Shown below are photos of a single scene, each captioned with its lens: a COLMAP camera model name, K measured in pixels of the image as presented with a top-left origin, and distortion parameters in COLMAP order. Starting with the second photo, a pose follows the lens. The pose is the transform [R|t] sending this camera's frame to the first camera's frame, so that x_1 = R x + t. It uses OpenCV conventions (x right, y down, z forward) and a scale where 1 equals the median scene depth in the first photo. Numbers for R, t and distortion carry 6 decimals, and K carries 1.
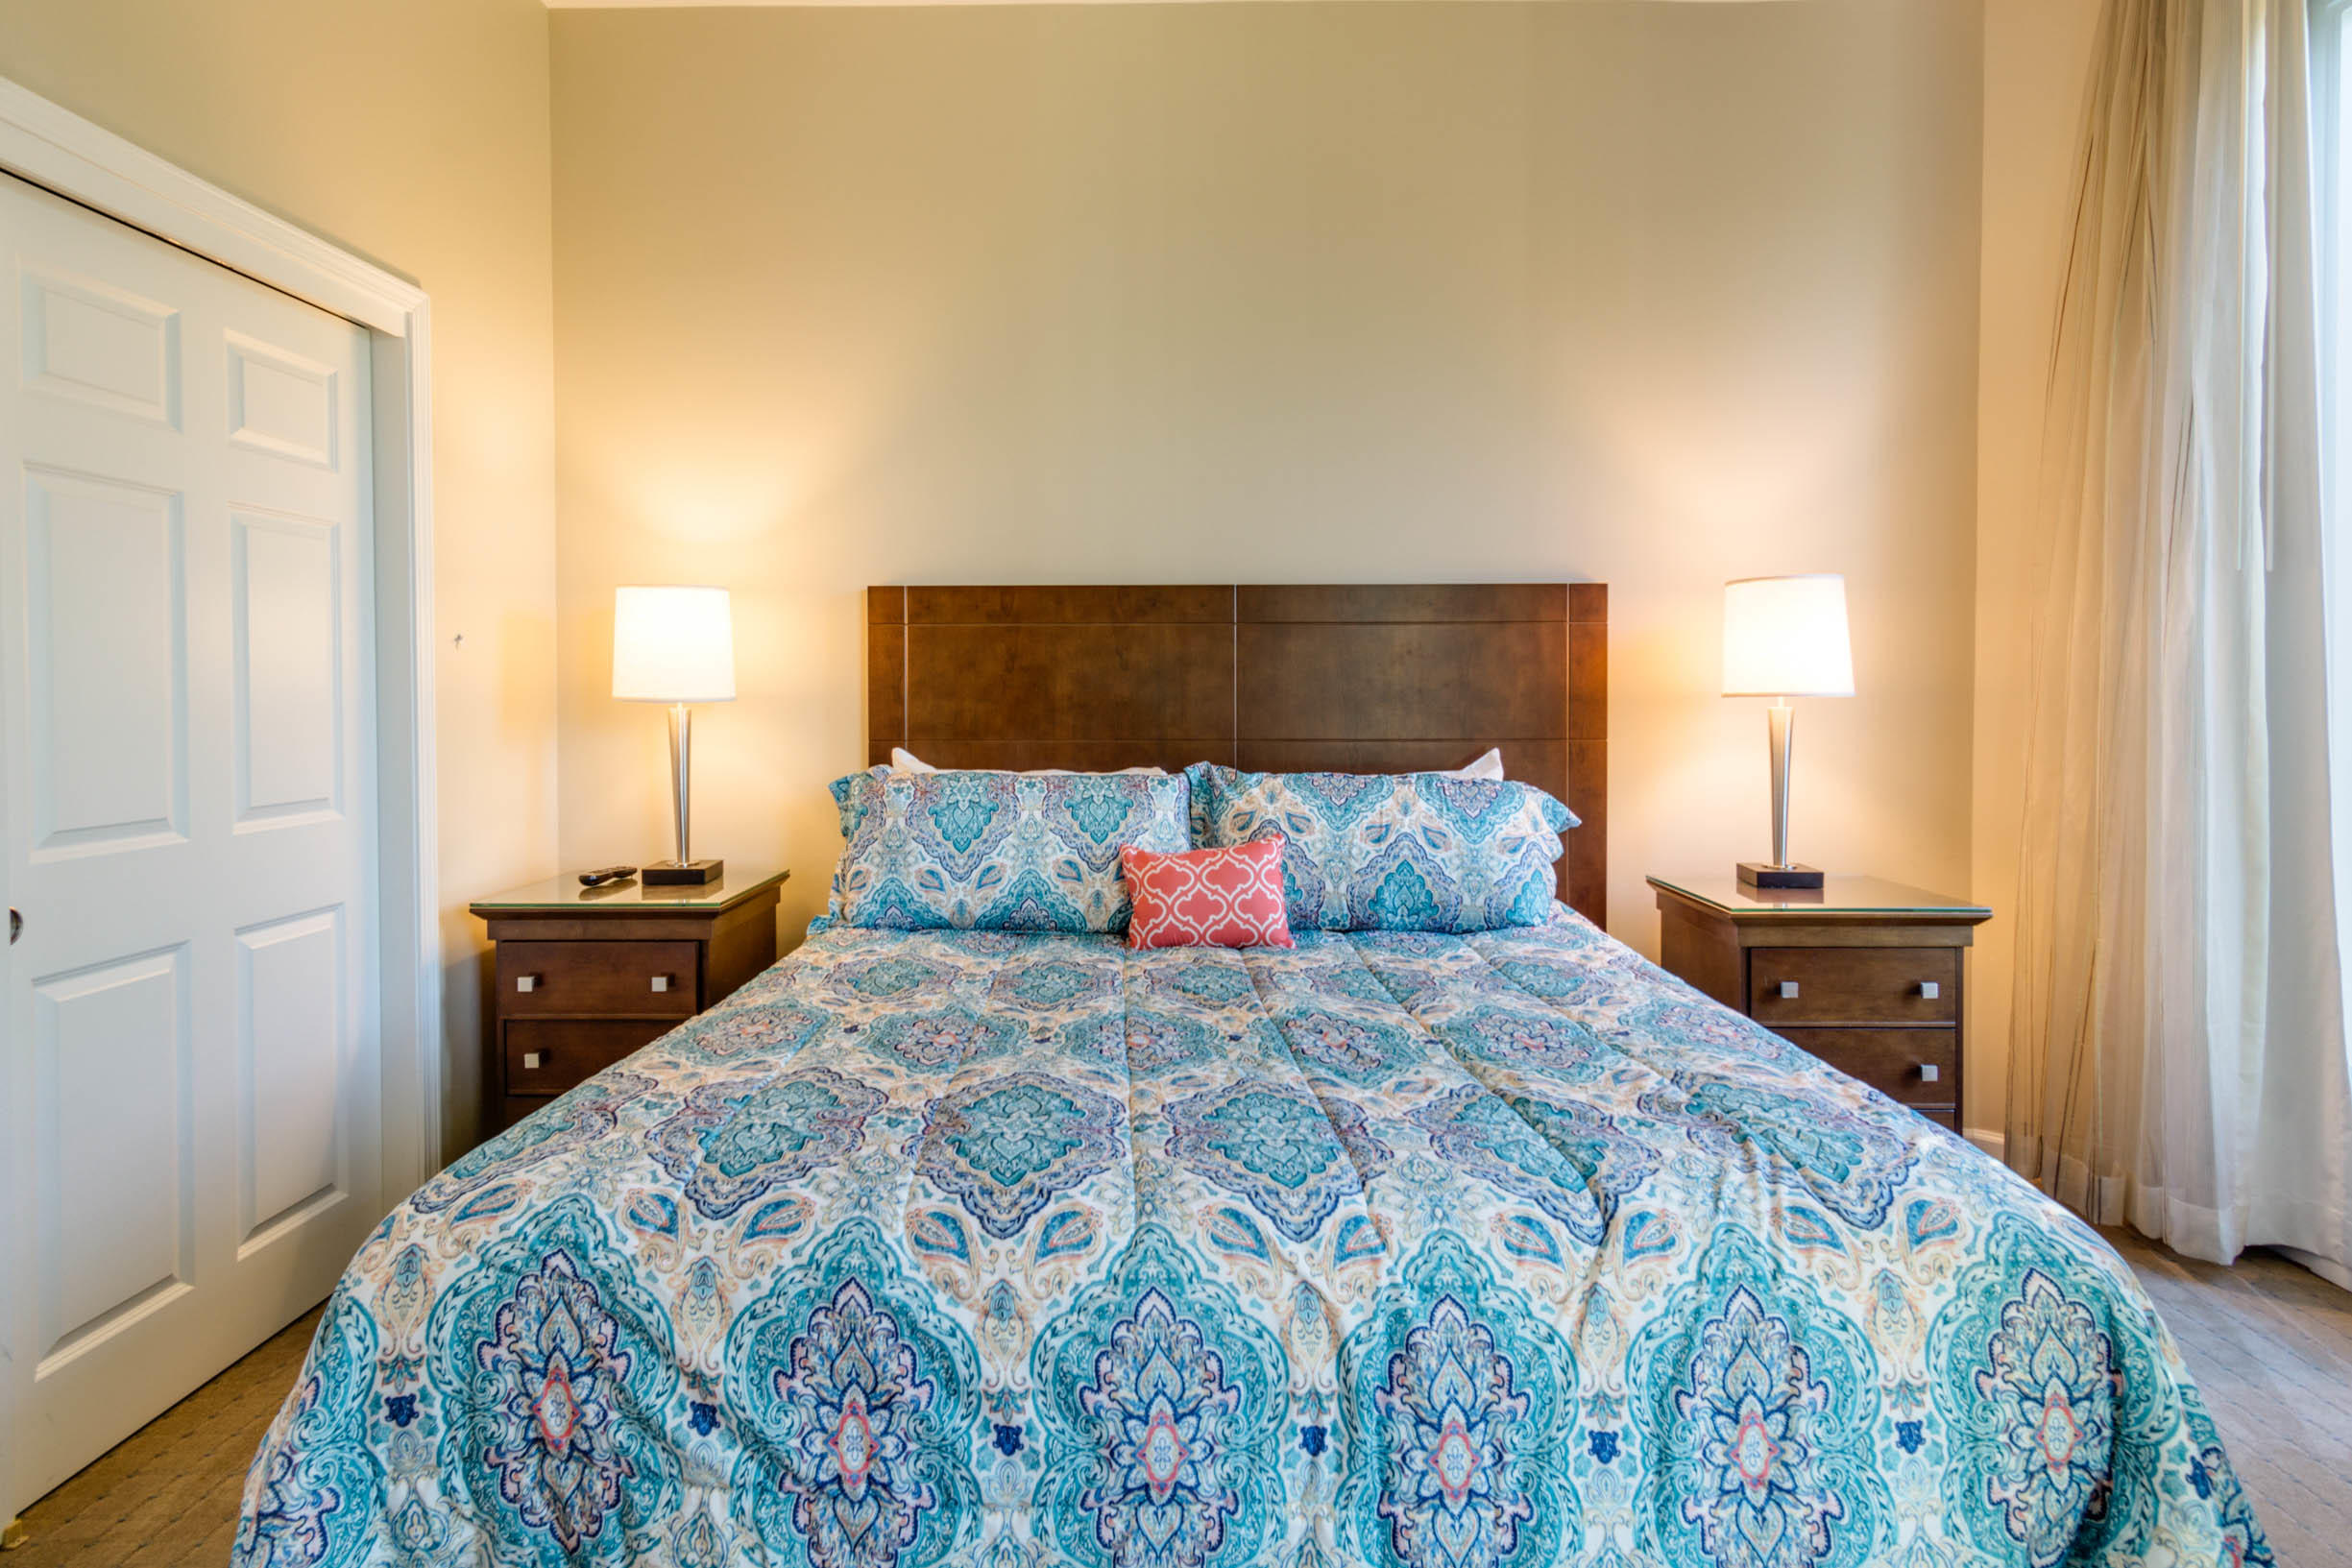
lens RADIAL K [[1256.1, 0, 1178.4], [0, 1256.1, 726.7], [0, 0, 1]] dist [0.002393, 0.001218]
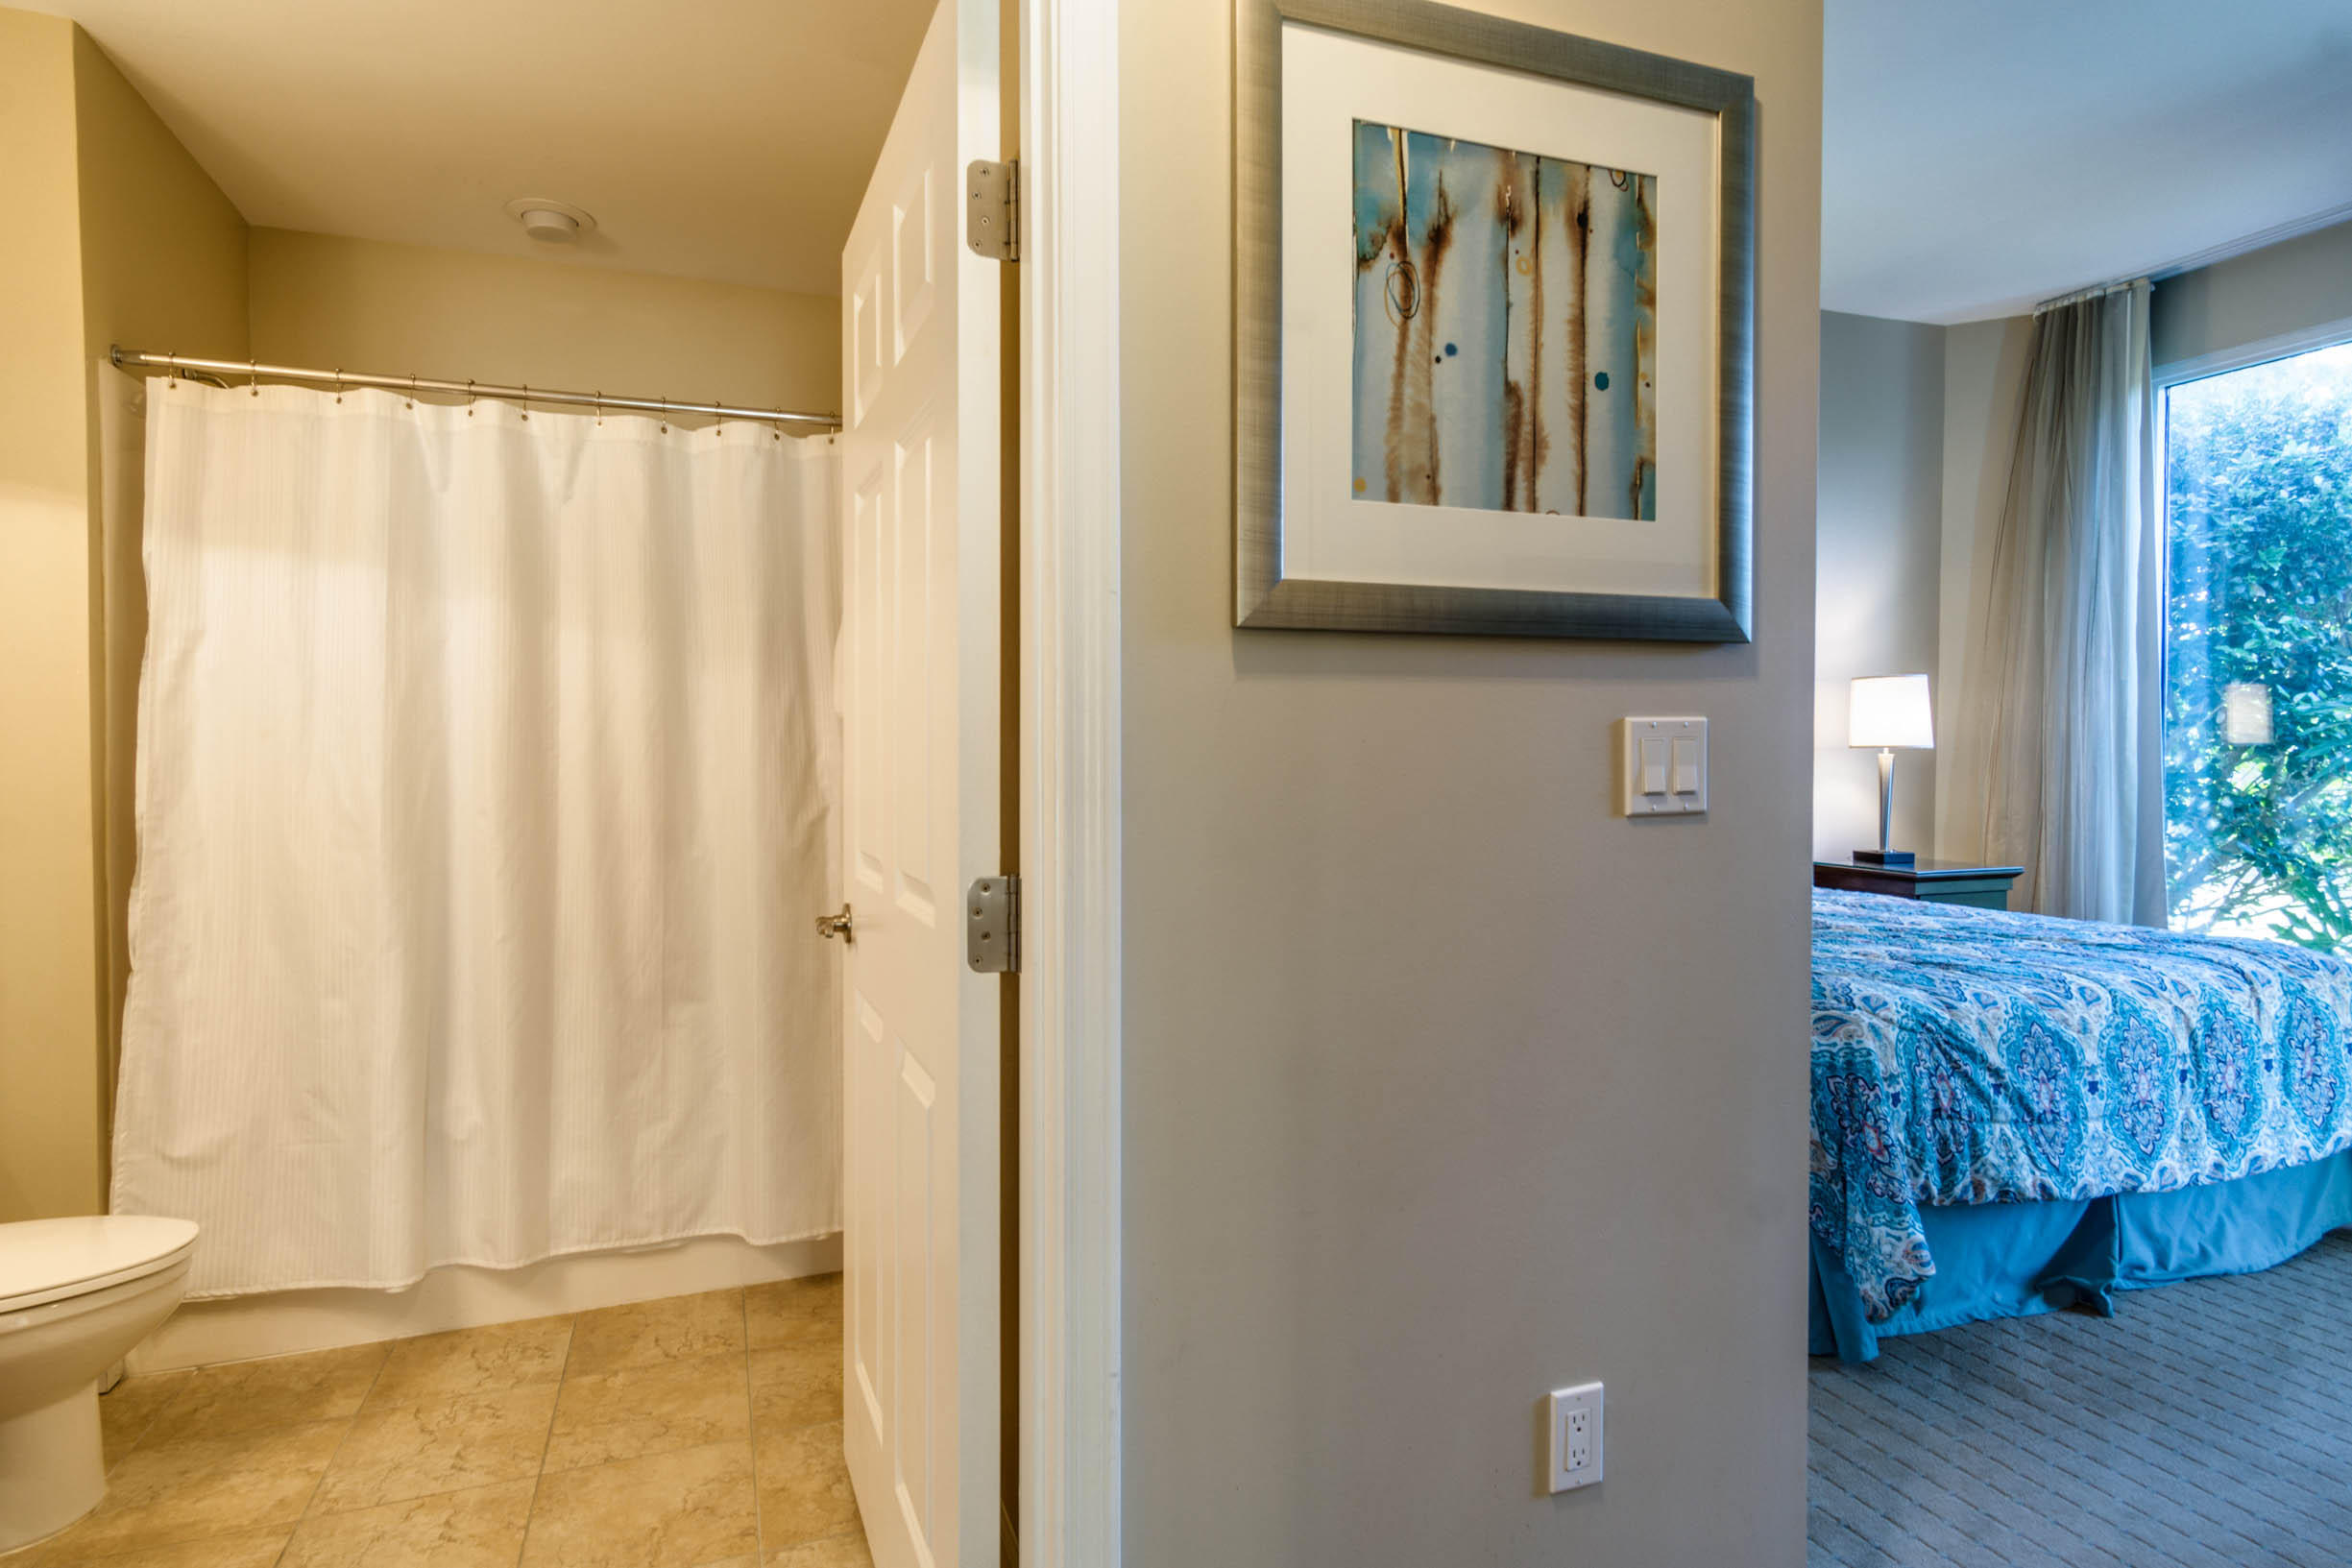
lens RADIAL K [[1212.6, 0, 1199.0], [0, 1212.6, 770.7], [0, 0, 1]] dist [0.003478, 0.002515]
pose [[0.934698, -0.004305, 0.355417, -1.038453], [0.006242, 0.999971, -0.004302, 0.008104], [-0.355388, 0.006239, 0.934698, -0.187741]]
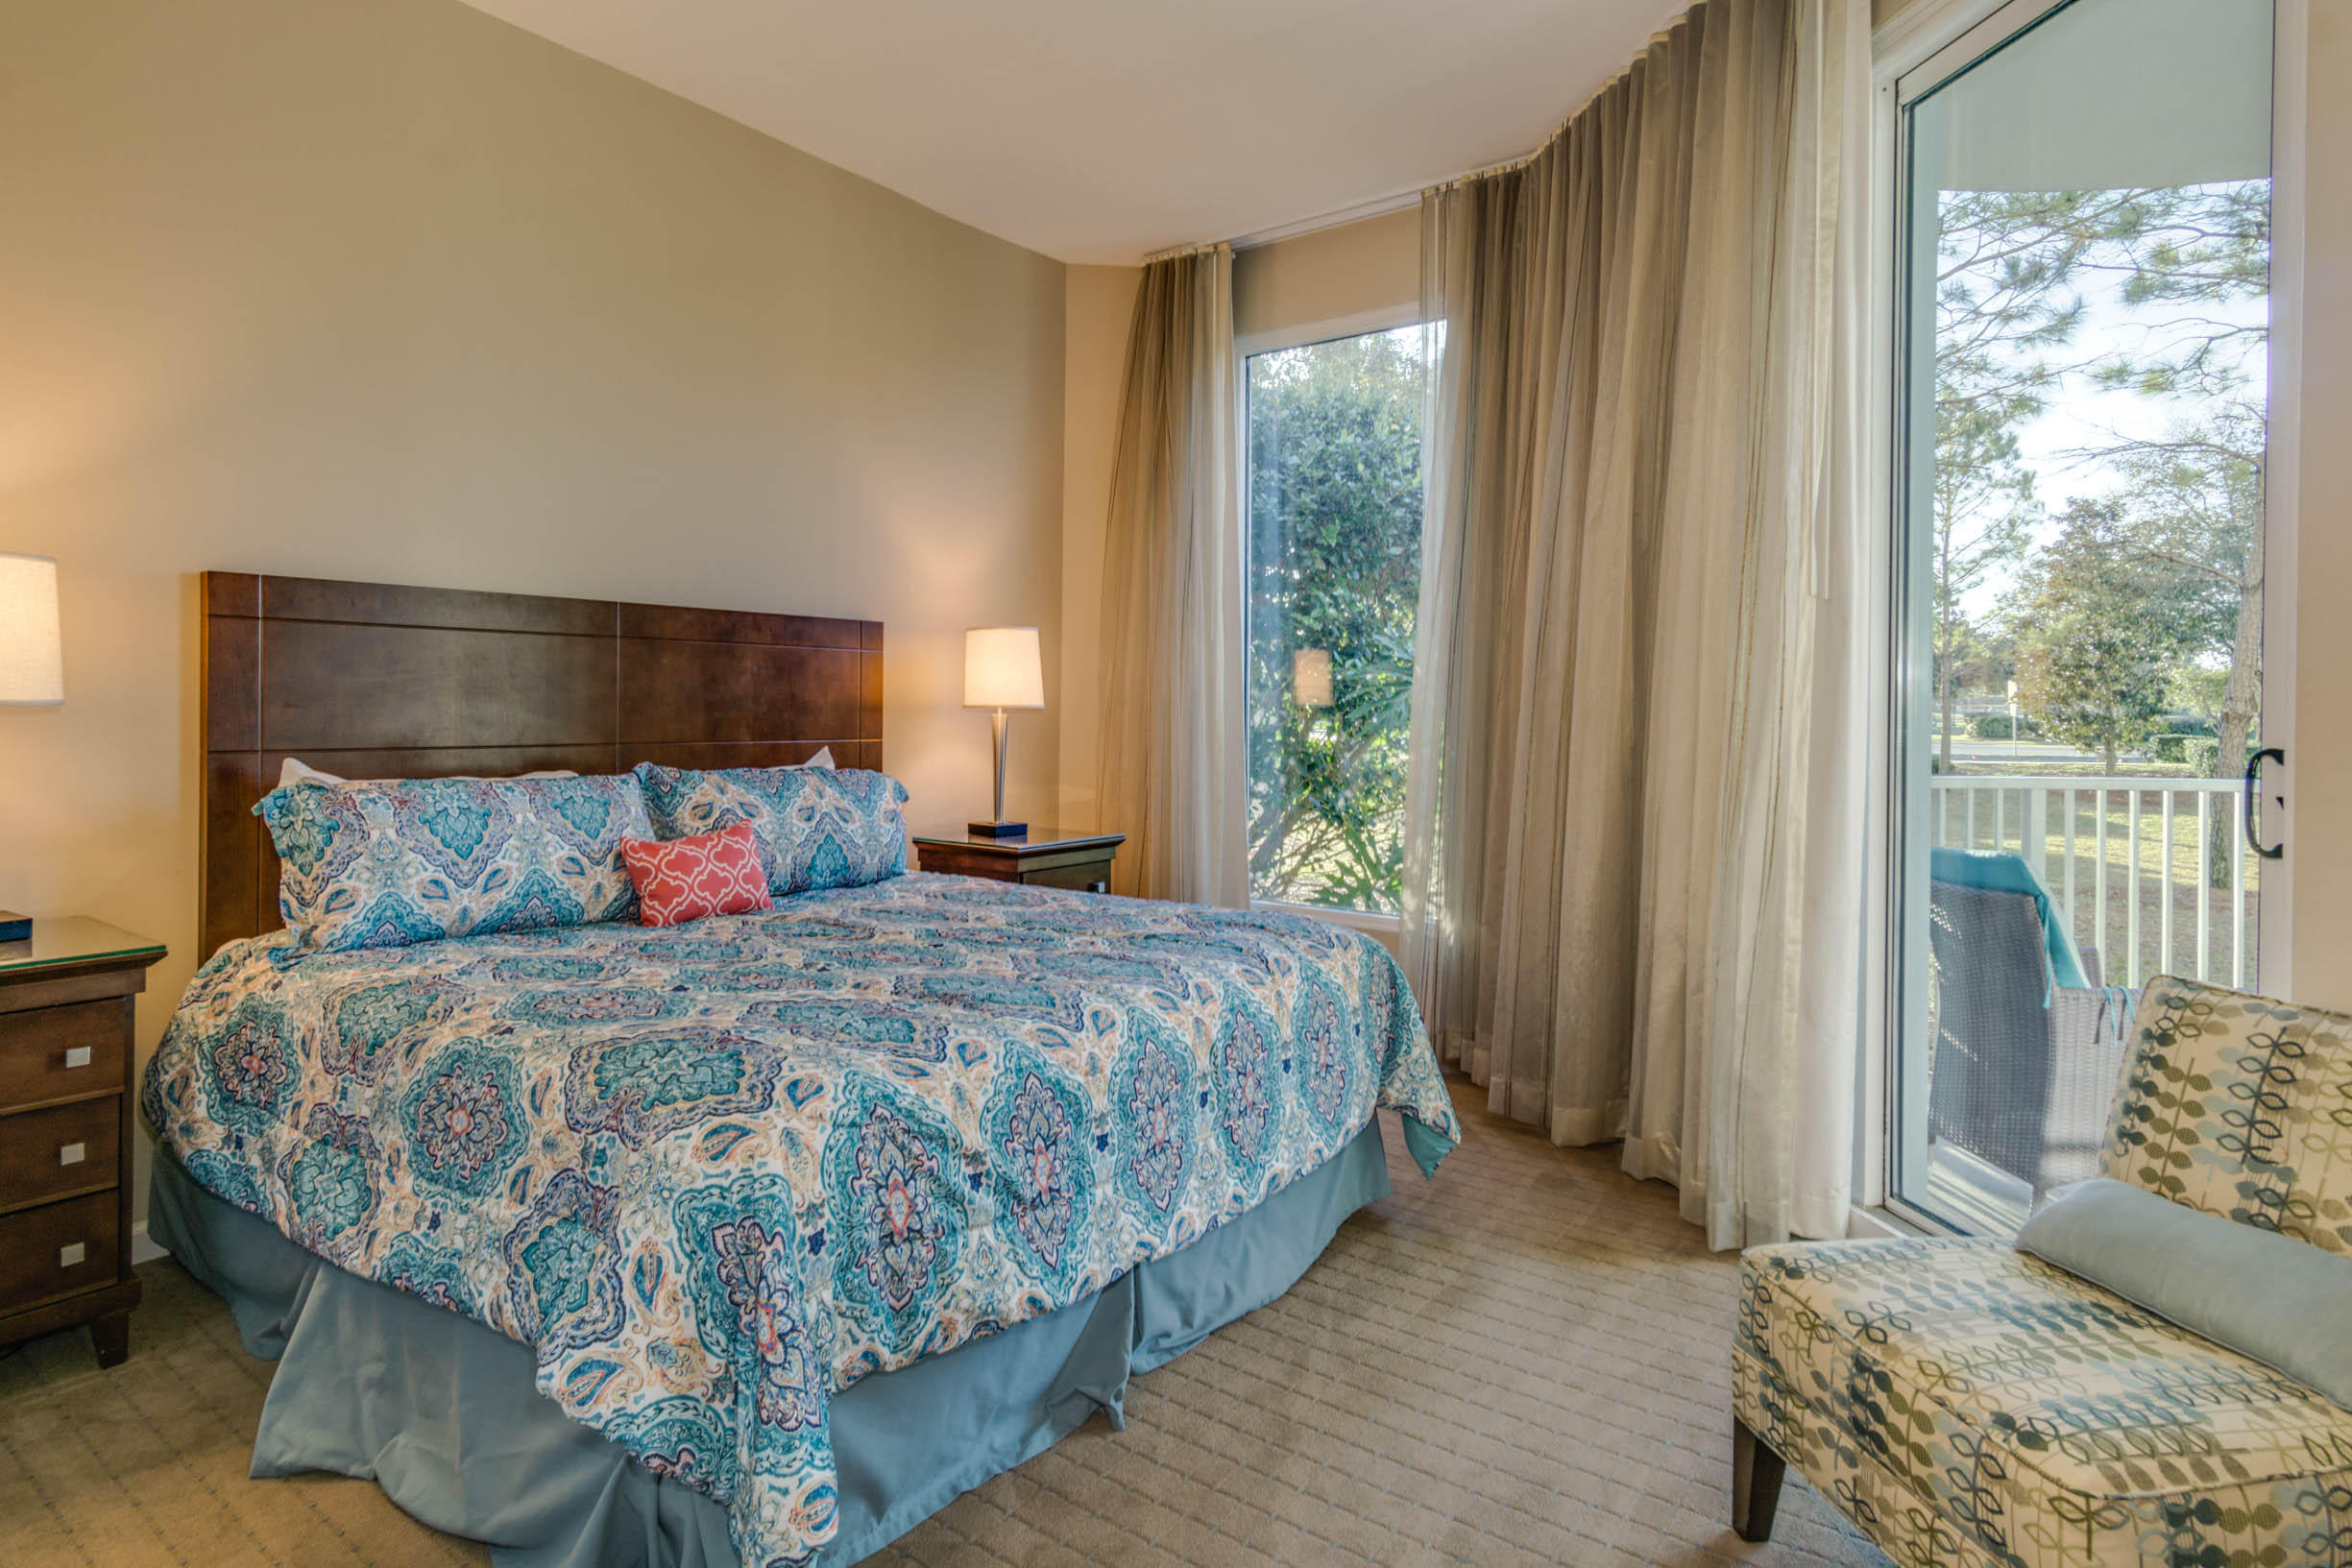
lens RADIAL K [[1243.5, 0, 1185.3], [0, 1243.5, 713.7], [0, 0, 1]] dist [0.000614, 0.000746]
pose [[0.586341, 0.002323, 0.810061, -0.641515], [0.010702, 0.999886, -0.010613, 0.001937], [-0.809993, 0.014892, 0.586250, -0.039815]]
